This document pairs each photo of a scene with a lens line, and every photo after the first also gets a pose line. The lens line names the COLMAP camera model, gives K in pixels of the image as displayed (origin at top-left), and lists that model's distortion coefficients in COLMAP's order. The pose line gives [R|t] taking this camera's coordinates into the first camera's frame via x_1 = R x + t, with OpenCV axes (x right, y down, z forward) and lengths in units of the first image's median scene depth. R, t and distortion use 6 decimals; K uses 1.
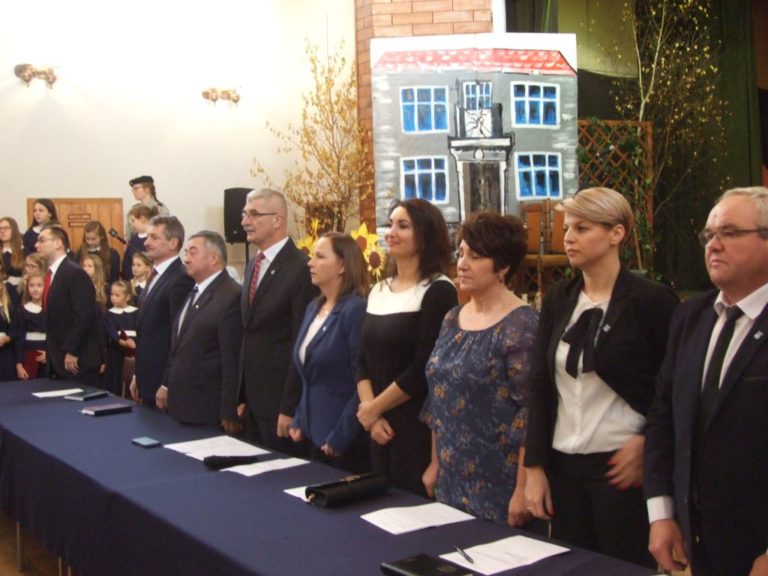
lens RADIAL K [[1043.3, 0, 368.6], [0, 1043.3, 248.3], [0, 0, 1]] dist [-0.086203, 0.000000]
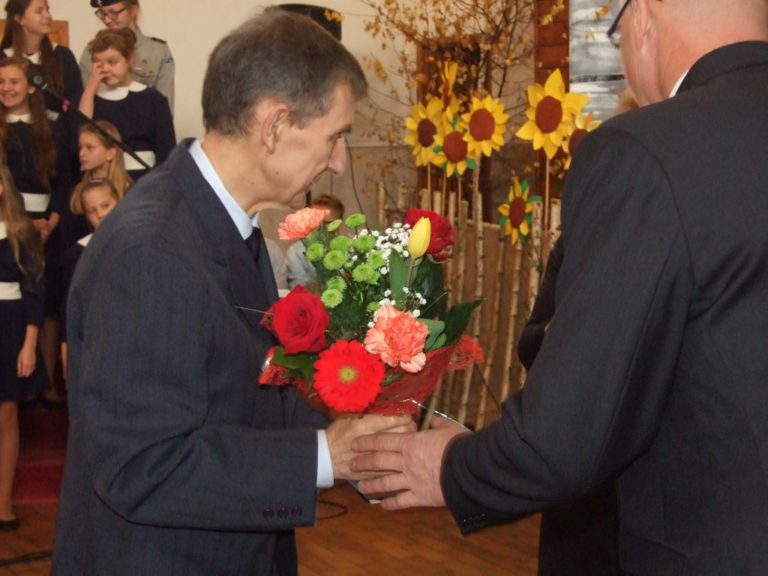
lens RADIAL K [[1577.7, 0, 368.6], [0, 1577.7, 257.7], [0, 0, 1]] dist [0.113487, 0.000000]
pose [[0.997662, 0.018169, -0.065875, -0.037114], [-0.013037, 0.996906, 0.077520, 0.005936], [0.067080, -0.076480, 0.994812, 0.237861]]
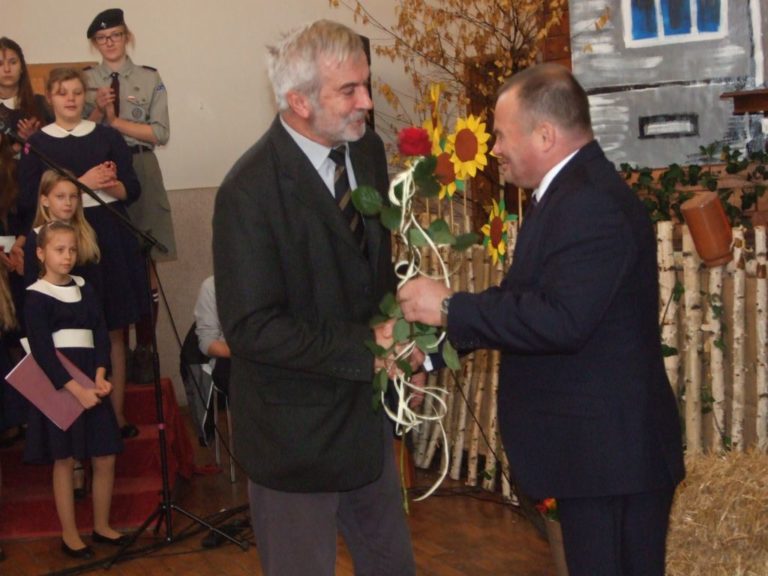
lens RADIAL K [[1742.4, 0, 383.2], [0, 1742.4, 265.8], [0, 0, 1]] dist [0.128766, 0.000000]
pose [[0.980166, -0.025184, -0.196570, 0.077801], [0.037590, 0.997512, 0.059639, 0.006646], [0.194579, -0.065845, 0.978674, 0.186812]]
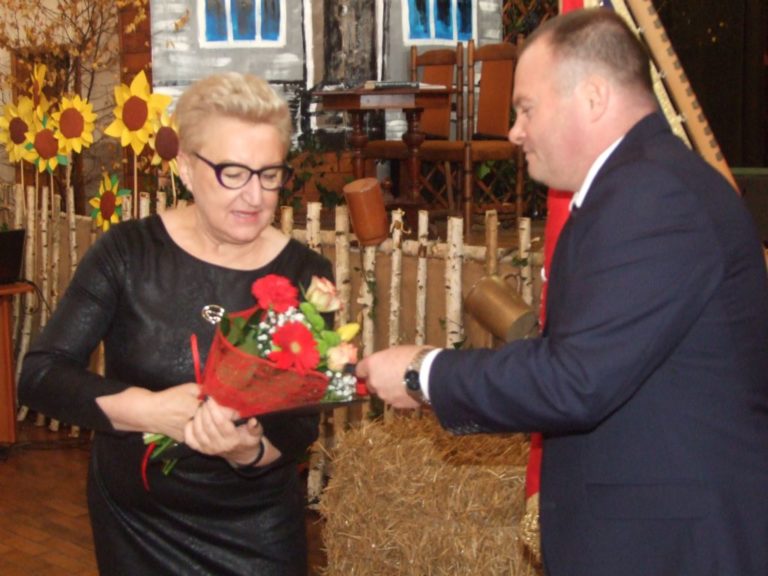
lens RADIAL K [[1206.0, 0, 391.4], [0, 1206.0, 265.7], [0, 0, 1]] dist [0.001636, 0.000000]
pose [[0.967200, -0.009958, 0.253821, -0.033363], [-0.015554, 0.995034, 0.098308, 0.009470], [-0.253539, -0.099031, 0.962242, 0.349051]]
